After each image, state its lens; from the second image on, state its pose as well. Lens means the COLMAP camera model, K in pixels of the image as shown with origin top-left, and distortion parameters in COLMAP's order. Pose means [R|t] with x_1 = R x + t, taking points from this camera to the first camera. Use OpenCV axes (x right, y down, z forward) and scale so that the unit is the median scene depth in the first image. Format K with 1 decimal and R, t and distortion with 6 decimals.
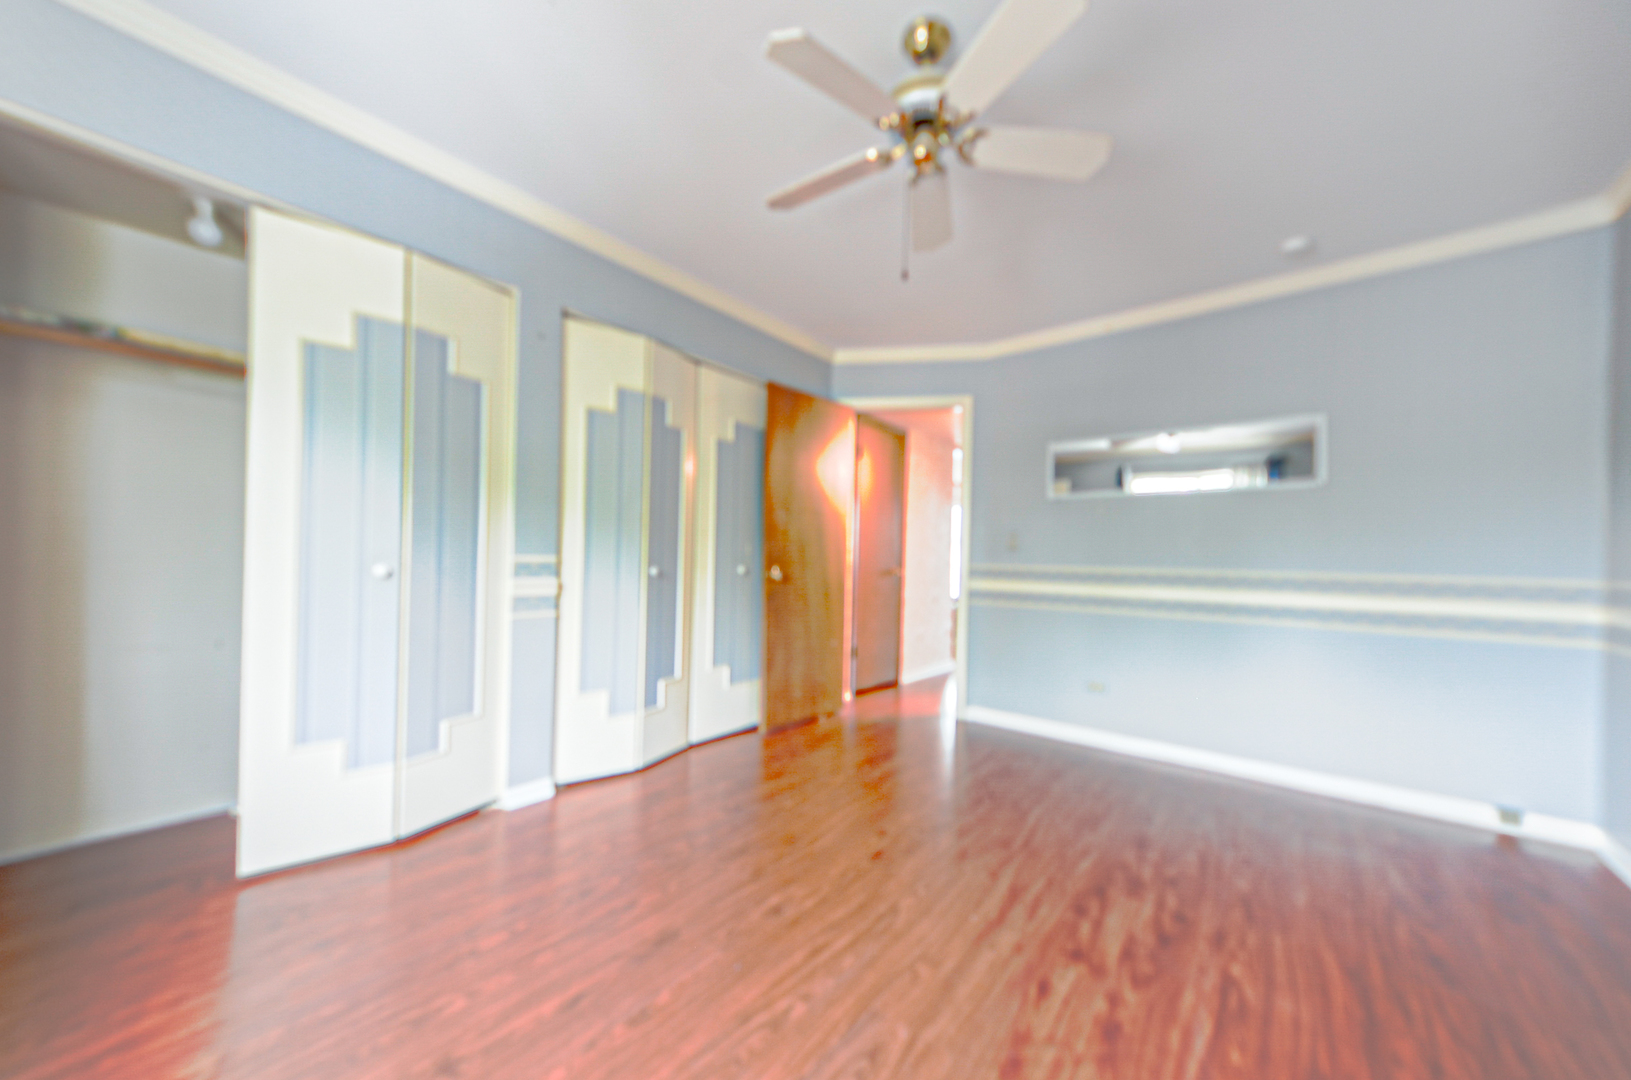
lens RADIAL K [[580.9, 0, 812.9], [0, 580.9, 547.8], [0, 0, 1]] dist [-0.000267, -0.000076]
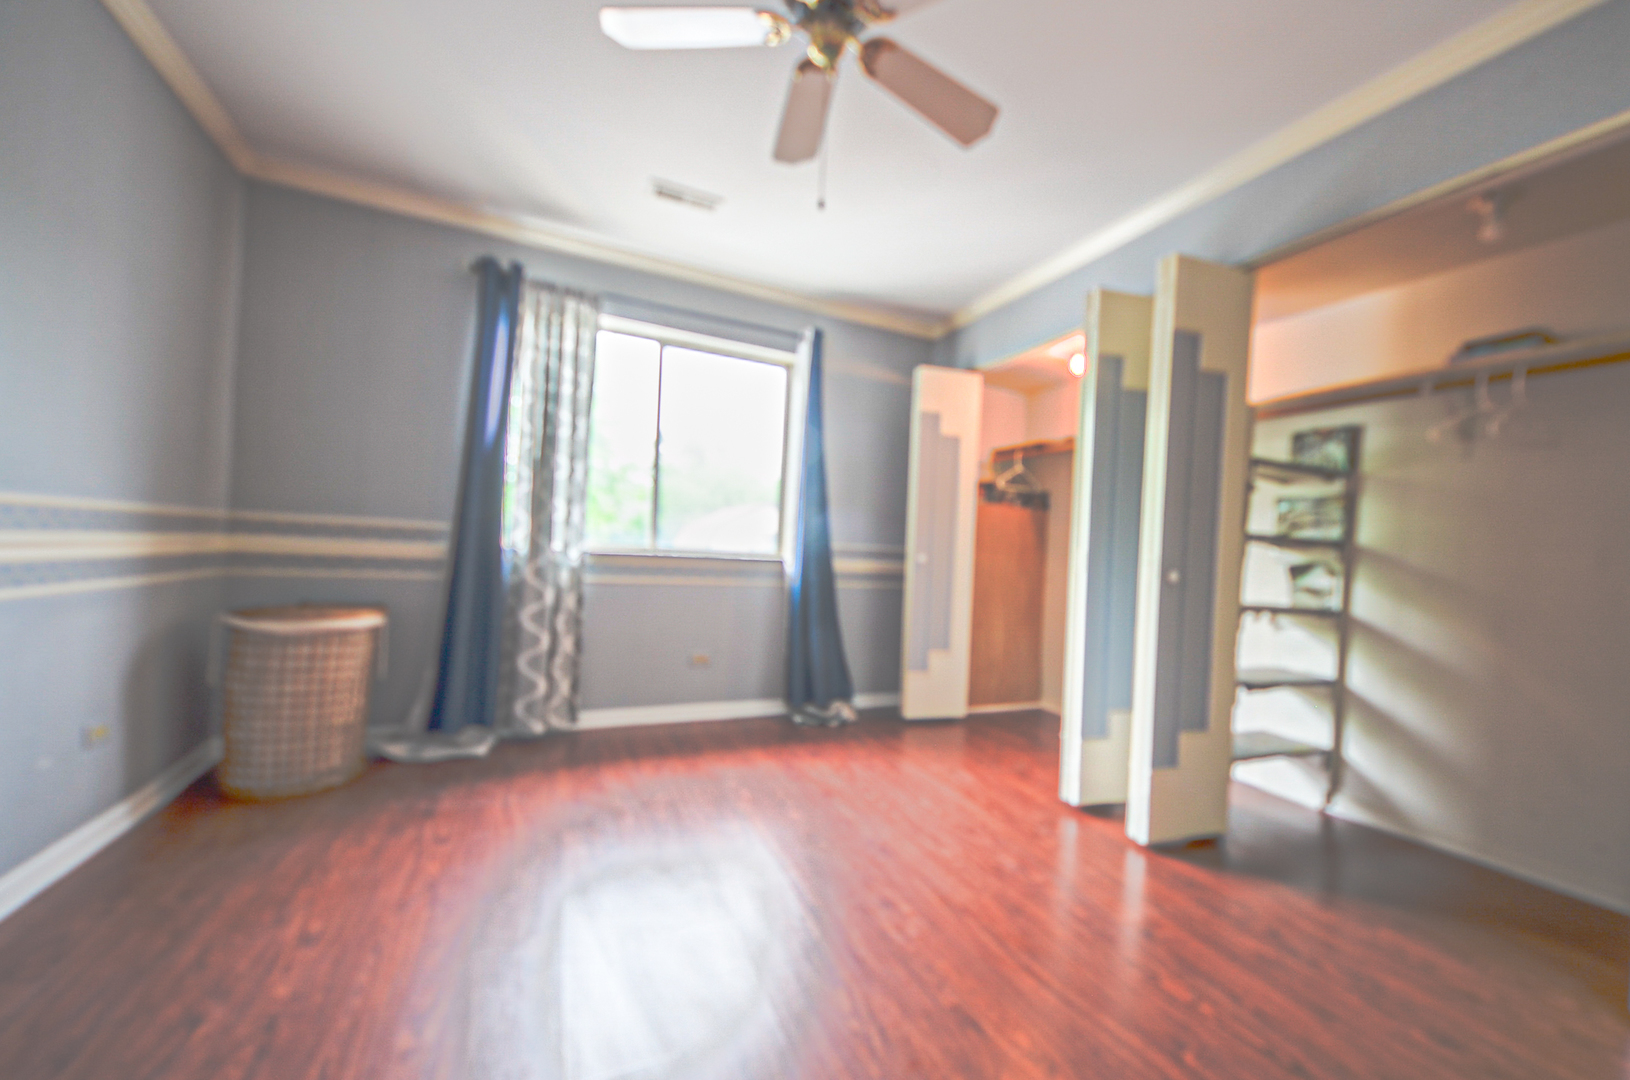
lens RADIAL K [[580.6, 0, 812.4], [0, 580.6, 547.8], [0, 0, 1]] dist [-0.000267, -0.000076]
pose [[-0.419735, -0.007924, -0.907612, 0.842644], [-0.042522, 0.999036, 0.010942, 0.027458], [0.906650, 0.043186, -0.419667, 1.229660]]
